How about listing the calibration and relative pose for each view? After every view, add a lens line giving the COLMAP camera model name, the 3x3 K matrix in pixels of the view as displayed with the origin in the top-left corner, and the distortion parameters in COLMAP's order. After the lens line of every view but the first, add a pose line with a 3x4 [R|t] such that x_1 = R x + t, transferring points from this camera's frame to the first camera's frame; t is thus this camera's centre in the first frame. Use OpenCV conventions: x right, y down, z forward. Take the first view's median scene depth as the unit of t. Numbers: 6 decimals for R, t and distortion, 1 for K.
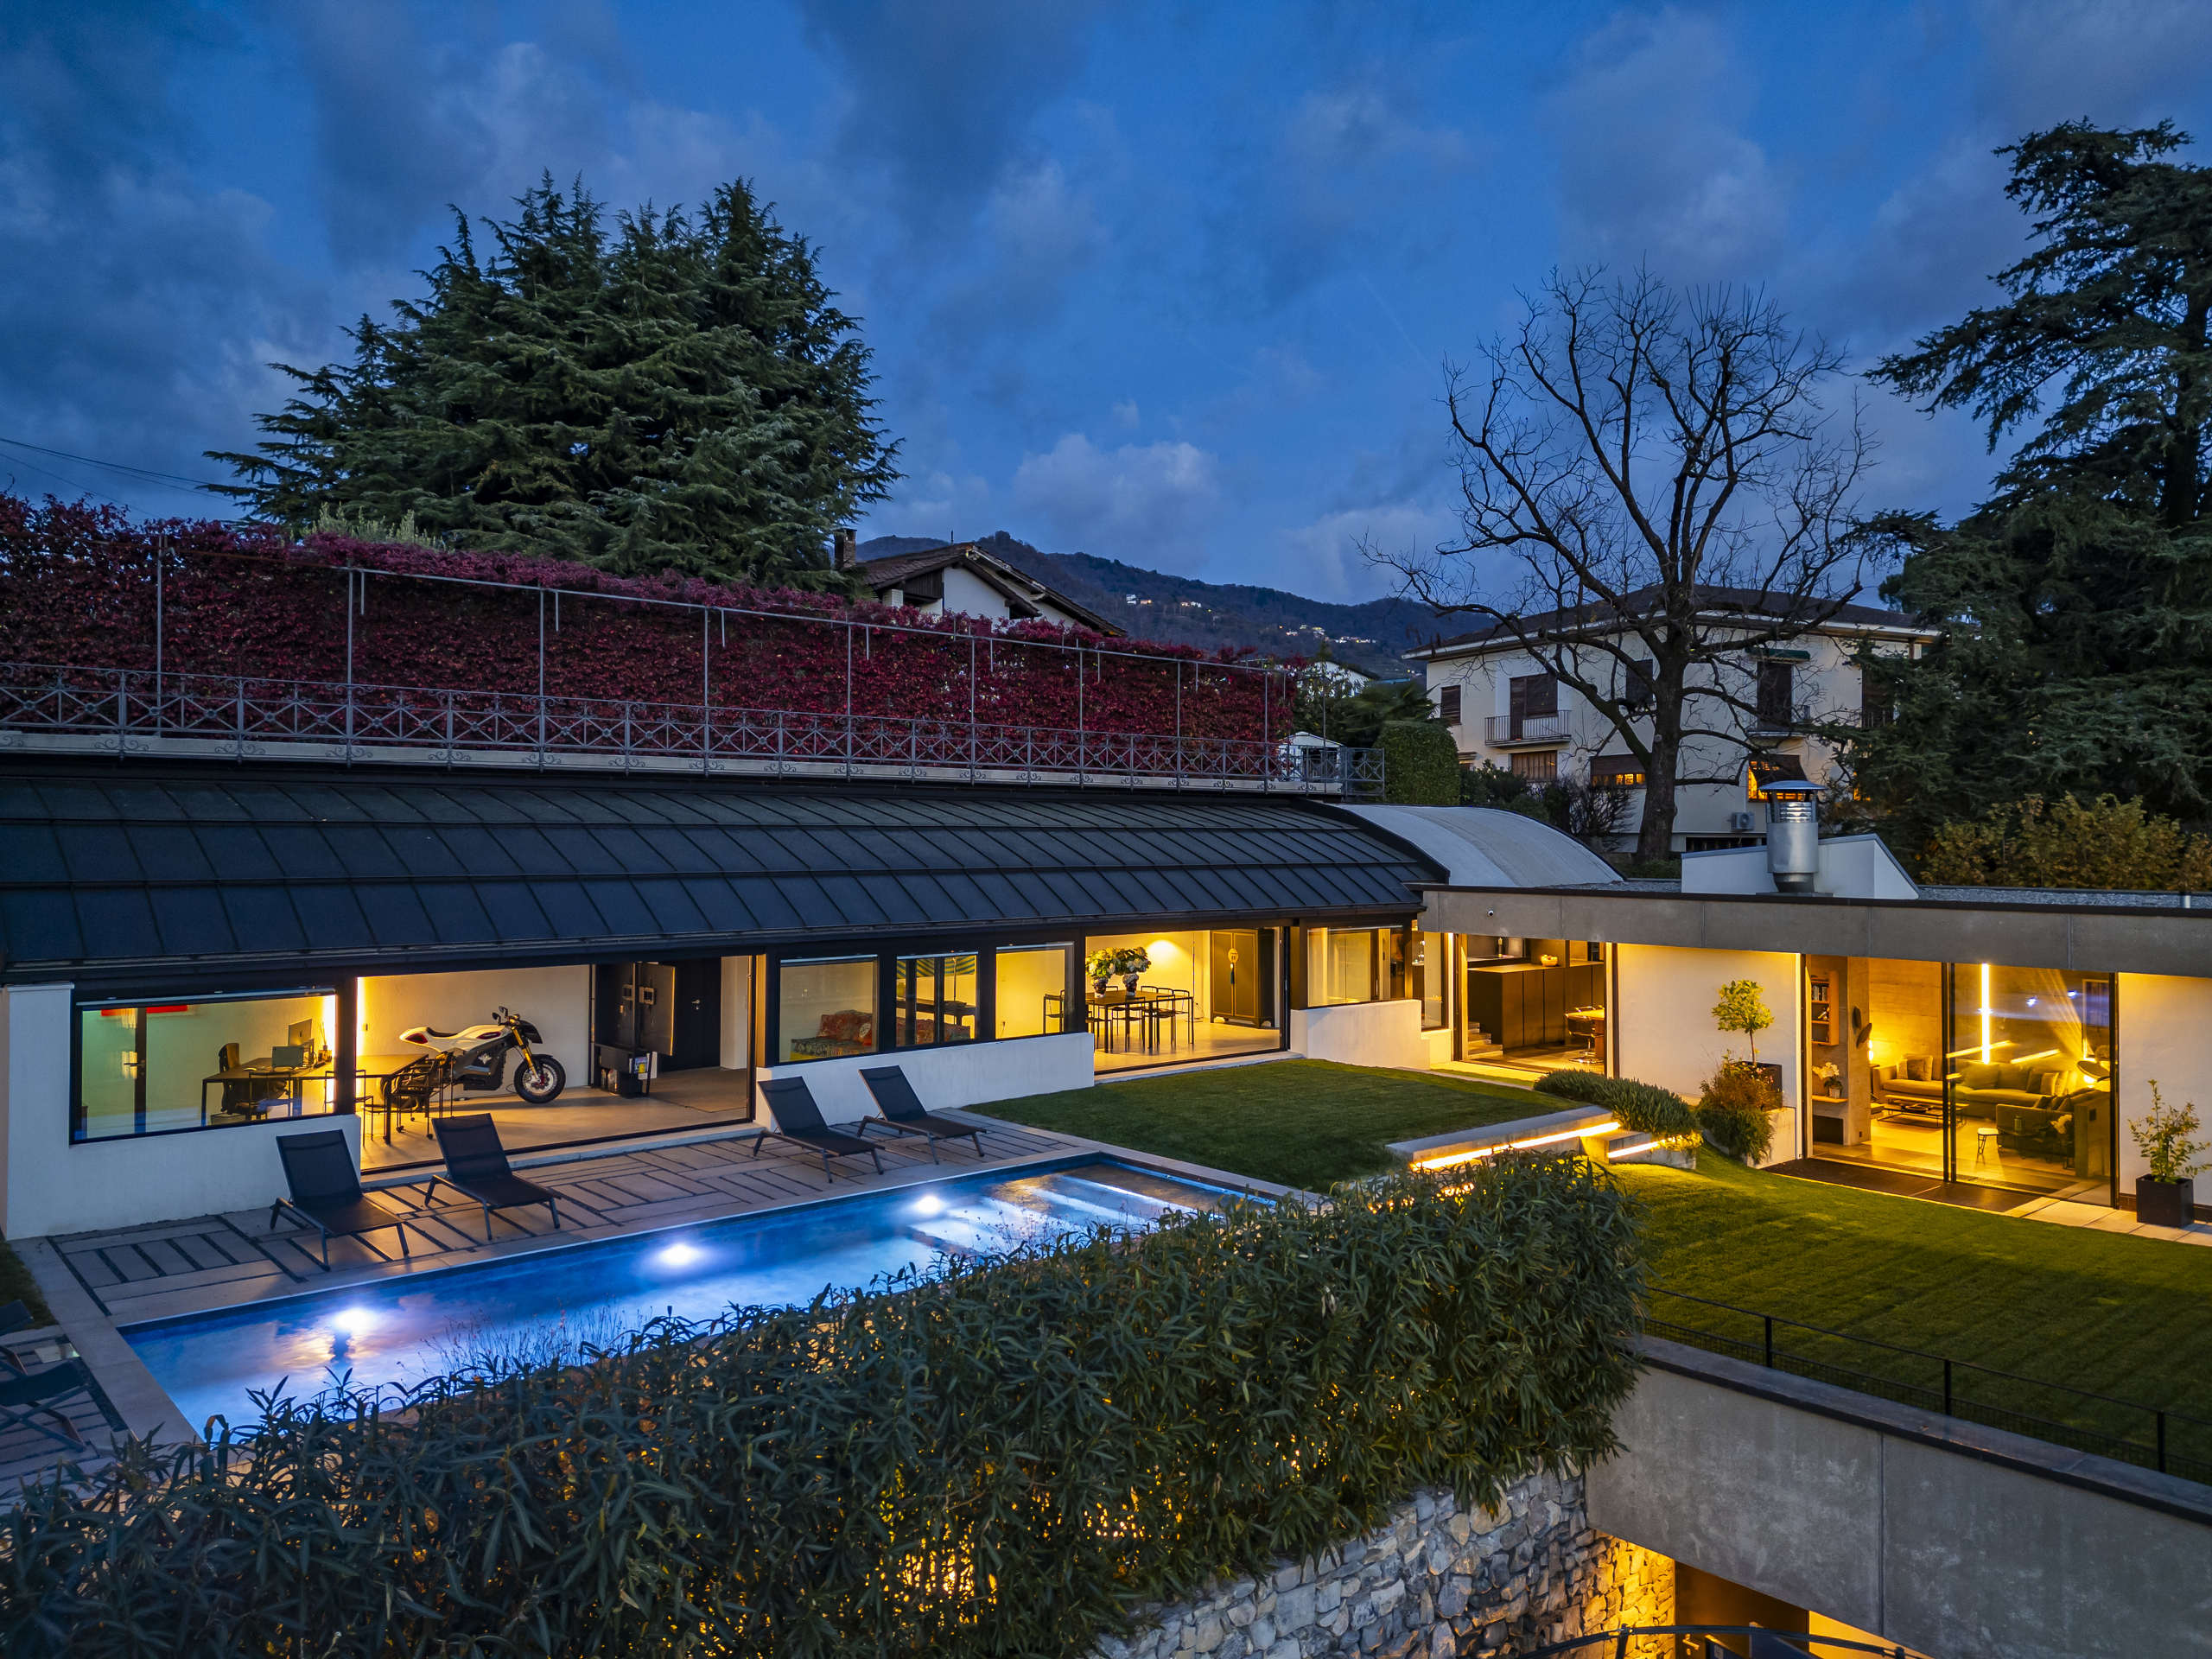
lens RADIAL K [[1564.6, 0, 1106.0], [0, 1564.6, 829.5], [0, 0, 1]] dist [0.059872, -0.043313]
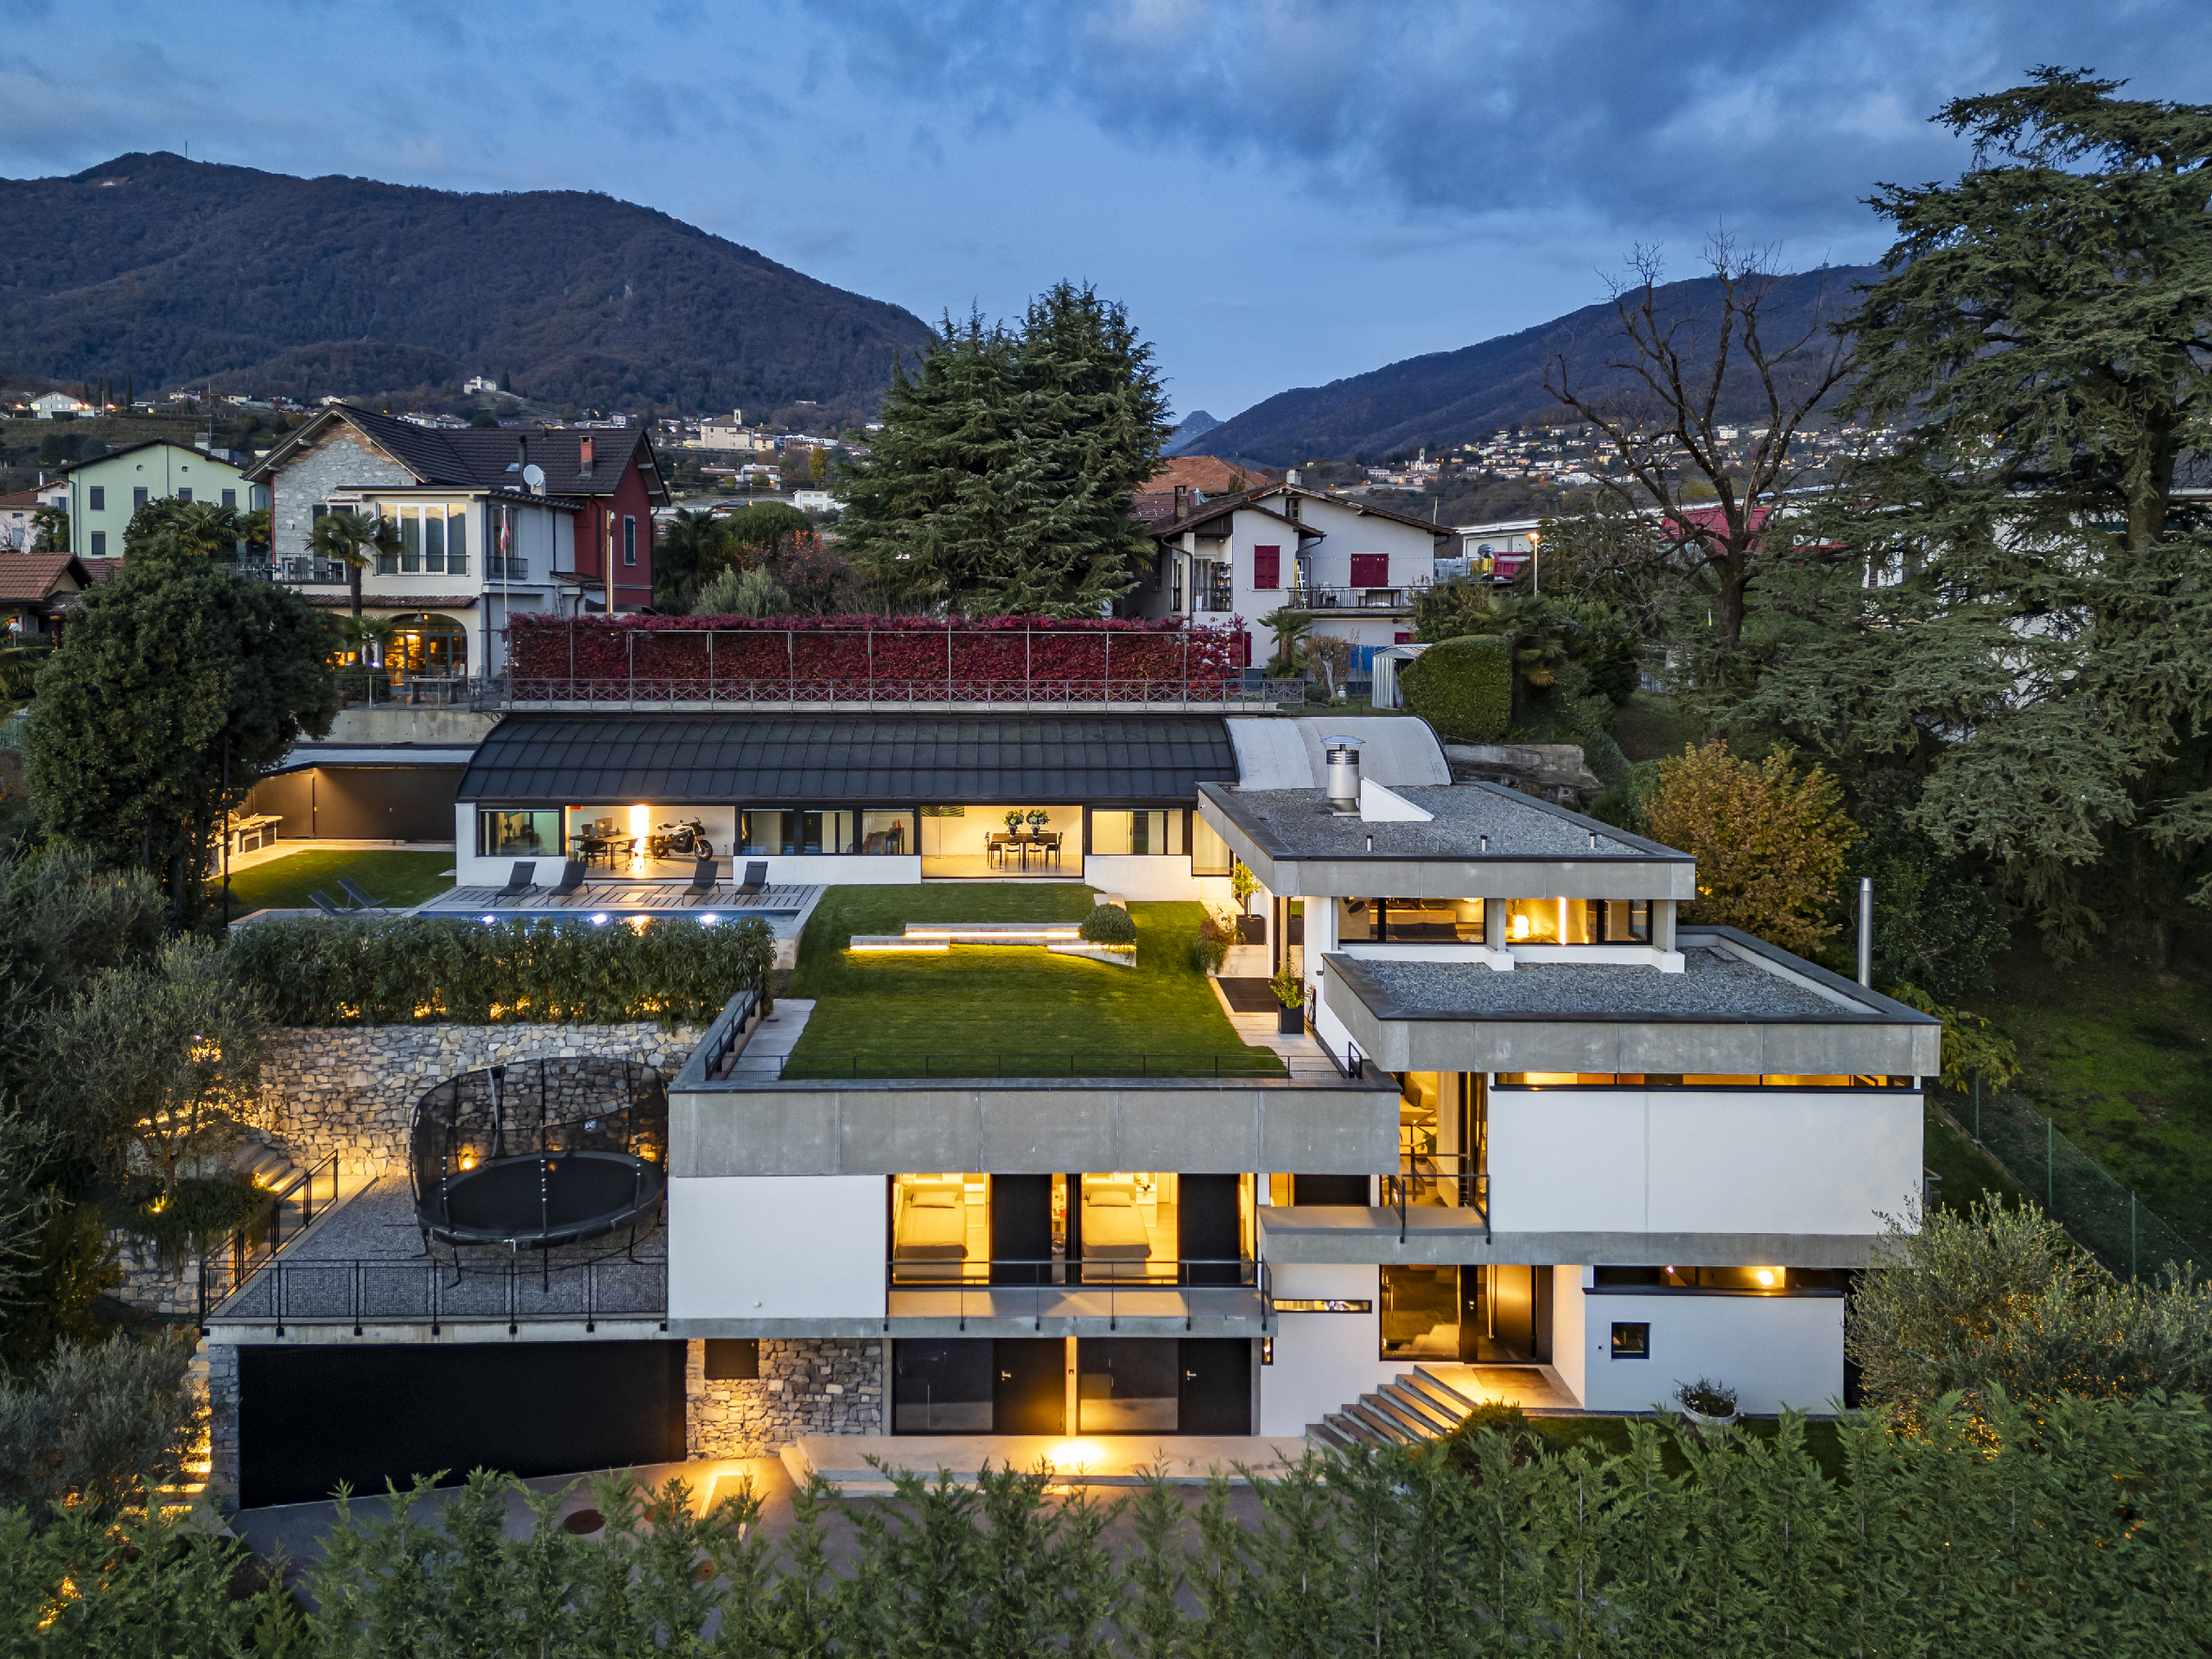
lens RADIAL K [[1602.0, 0, 1018.2], [0, 1602.0, 693.0], [0, 0, 1]] dist [0.036244, -0.003579]
pose [[0.752430, 0.033386, -0.657826, 0.906222], [0.005904, 0.998333, 0.057420, -0.120526], [0.658646, -0.047088, 0.750978, -0.254890]]
